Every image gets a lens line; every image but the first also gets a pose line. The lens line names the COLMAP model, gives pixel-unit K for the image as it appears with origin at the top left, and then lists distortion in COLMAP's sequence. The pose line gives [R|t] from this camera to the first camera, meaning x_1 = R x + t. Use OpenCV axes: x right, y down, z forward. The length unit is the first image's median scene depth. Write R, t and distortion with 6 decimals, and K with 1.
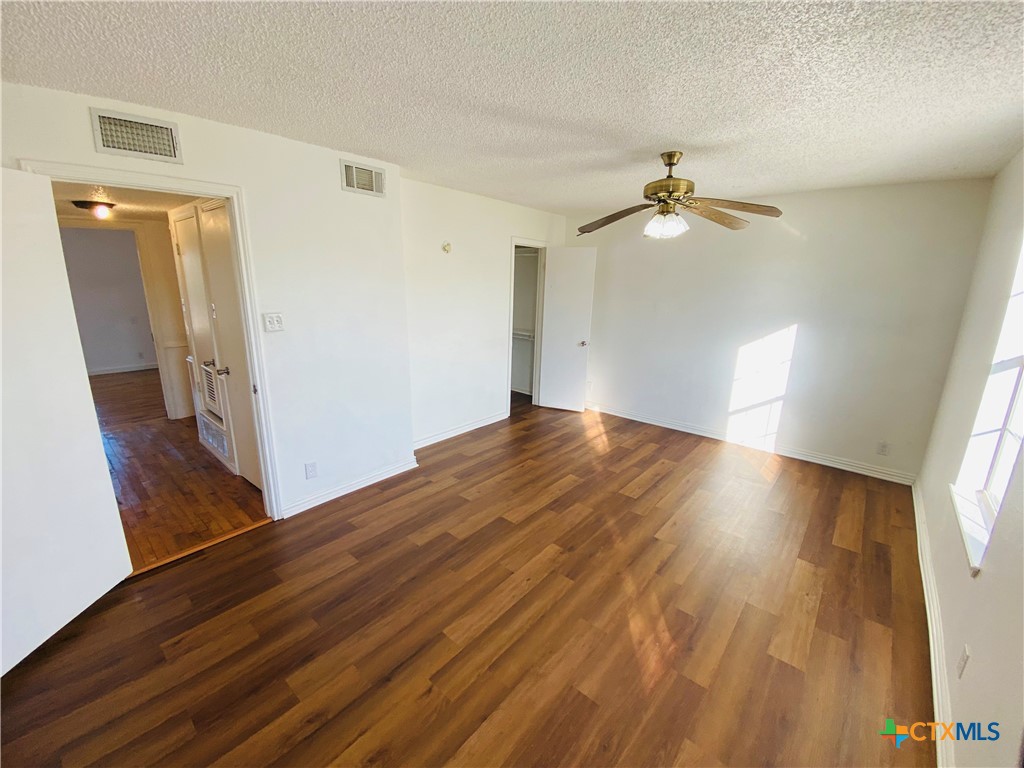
lens RADIAL K [[430.0, 0, 512.0], [0, 430.0, 384.0], [0, 0, 1]] dist [-0.001663, -0.000147]
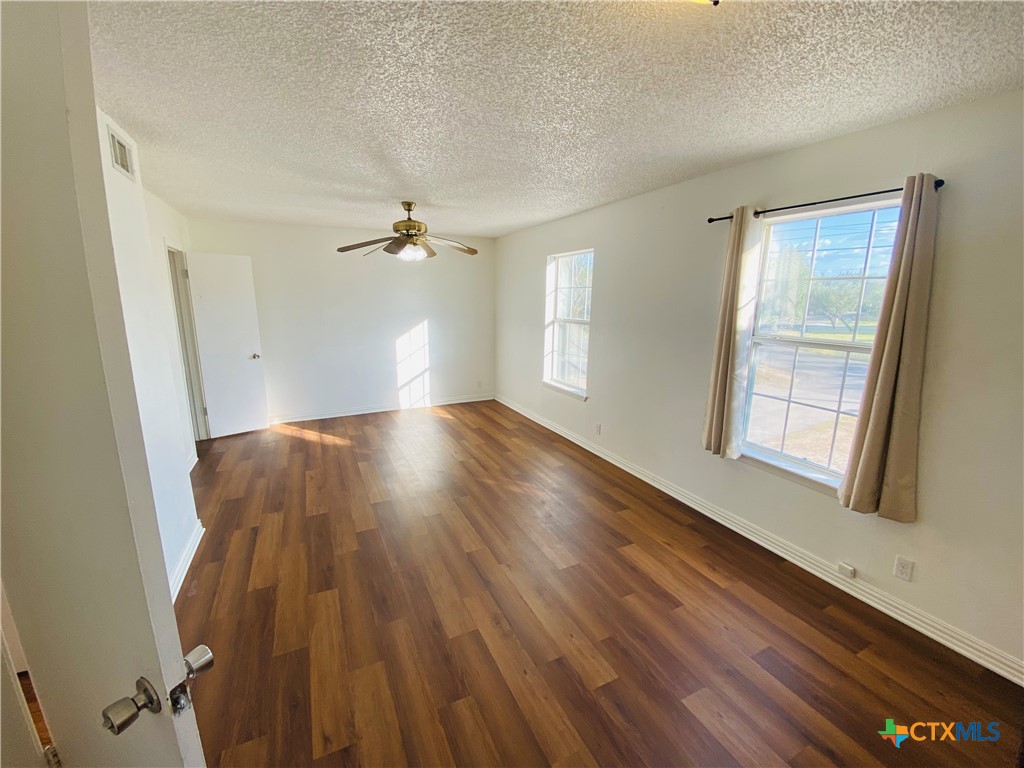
lens RADIAL K [[411.8, 0, 510.8], [0, 411.8, 402.4], [0, 0, 1]] dist [0.000893, 0.000012]
pose [[0.393888, -0.248809, 0.884842, -0.590234], [0.225820, 0.959356, 0.169238, -0.035680], [-0.890987, 0.133155, 0.434065, 0.127157]]
